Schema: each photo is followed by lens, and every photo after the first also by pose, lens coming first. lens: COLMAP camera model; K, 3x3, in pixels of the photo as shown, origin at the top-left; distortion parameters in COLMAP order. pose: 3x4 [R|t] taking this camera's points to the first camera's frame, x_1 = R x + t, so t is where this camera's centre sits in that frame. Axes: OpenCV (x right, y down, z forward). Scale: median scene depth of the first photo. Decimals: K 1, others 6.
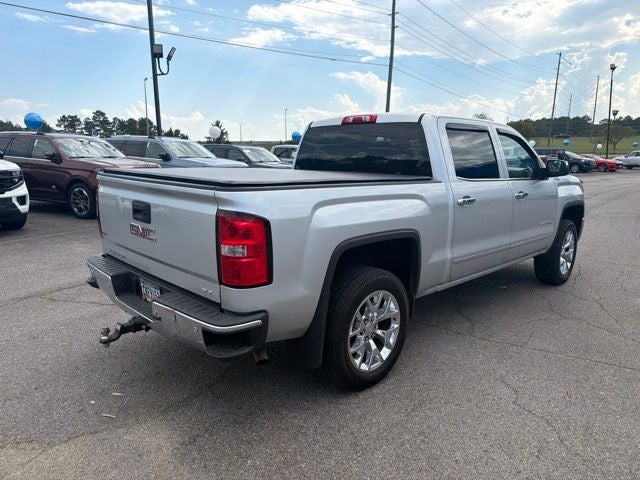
lens RADIAL K [[452.5, 0, 320.2], [0, 452.5, 243.5], [0, 0, 1]] dist [0.026281, -0.035917]
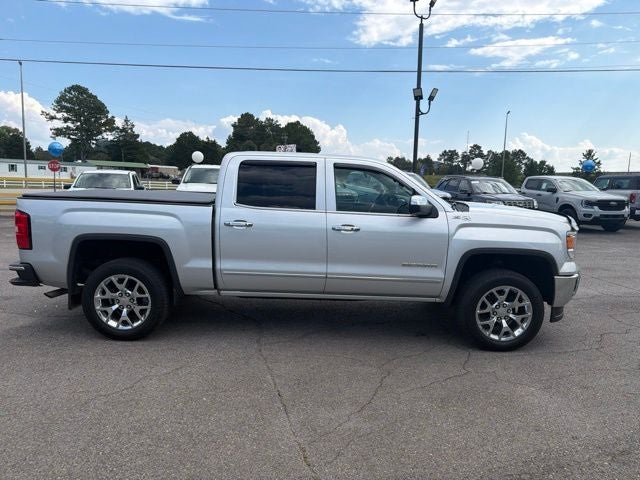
lens RADIAL K [[450.8, 0, 321.0], [0, 450.8, 239.7], [0, 0, 1]] dist [0.032271, -0.043197]
pose [[0.711708, 0.102726, -0.694923, 1.239929], [-0.153586, 0.988071, -0.011235, -0.069619], [0.685480, 0.114727, 0.718996, 0.280902]]
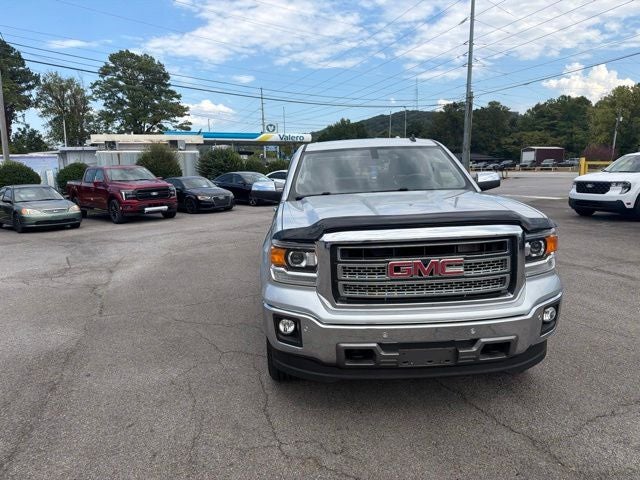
lens RADIAL K [[450.8, 0, 320.6], [0, 450.8, 241.8], [0, 0, 1]] dist [0.036627, -0.045222]
pose [[-0.673536, 0.134742, -0.726770, 1.377224], [-0.117670, 0.951159, 0.285395, -0.416723], [0.729728, 0.277743, -0.624785, 2.065020]]
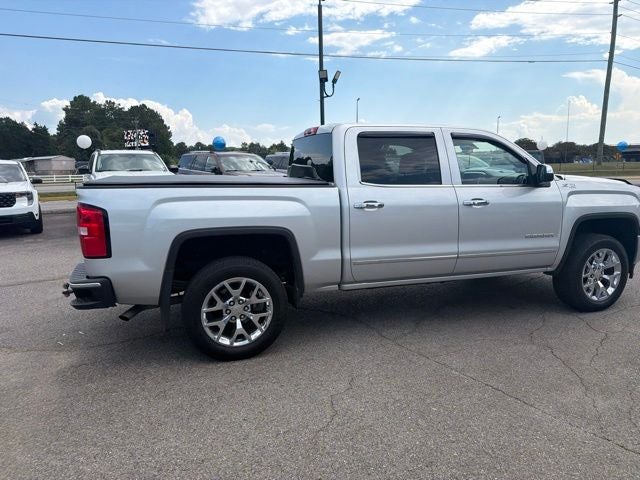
lens RADIAL K [[451.1, 0, 320.7], [0, 451.1, 235.2], [0, 0, 1]] dist [0.031358, -0.043780]
pose [[0.897503, 0.049993, -0.438165, 0.640450], [-0.068428, 0.997307, -0.026374, 0.008643], [0.435667, 0.053653, 0.898508, 0.024715]]
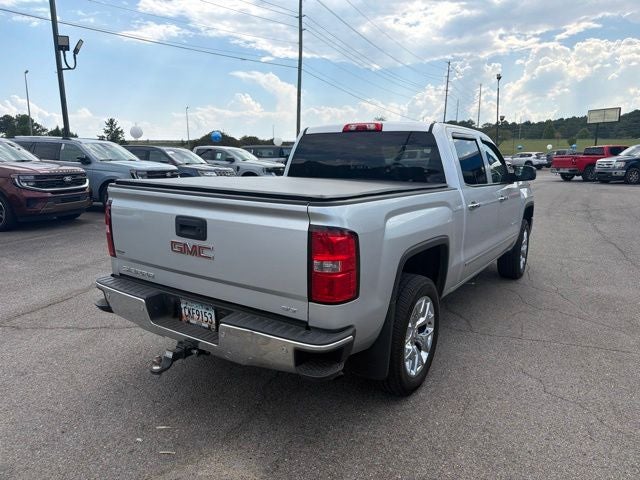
lens RADIAL K [[454.4, 0, 320.8], [0, 454.4, 243.0], [0, 0, 1]] dist [0.024113, -0.036624]
pose [[0.978232, -0.038600, 0.203894, -0.234896], [0.039209, 0.999230, 0.001055, -0.021260], [-0.203778, 0.006962, 0.978992, 0.026712]]
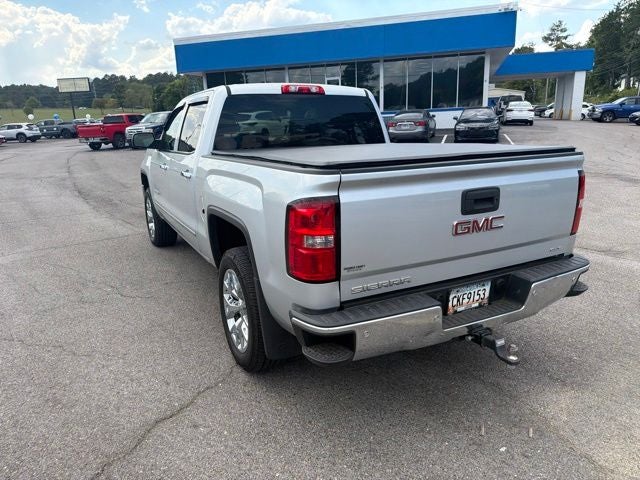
lens RADIAL K [[452.5, 0, 320.2], [0, 452.5, 243.5], [0, 0, 1]] dist [0.026281, -0.035917]
pose [[0.288439, -0.263824, 0.920434, -0.906476], [0.211351, 0.955123, 0.207536, -0.164687], [-0.933881, 0.134673, 0.331254, 0.734281]]
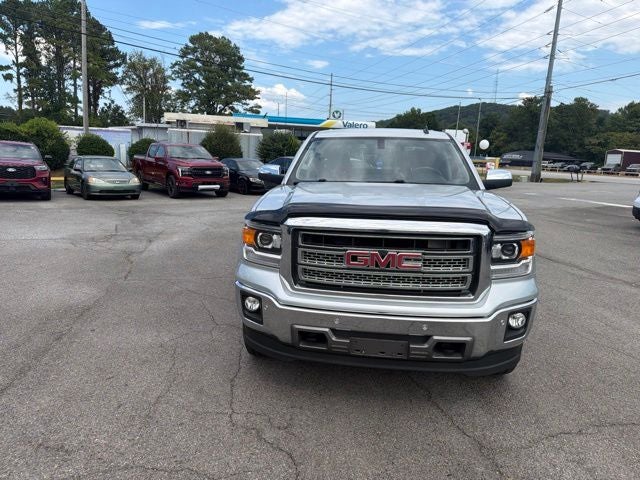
lens RADIAL K [[448.4, 0, 314.9], [0, 448.4, 243.1], [0, 0, 1]] dist [0.064970, -0.090897]
pose [[-0.779336, 0.091160, -0.619940, 1.280197], [-0.155545, 0.930250, 0.332327, -0.437135], [0.606993, 0.355423, -0.710798, 2.178307]]
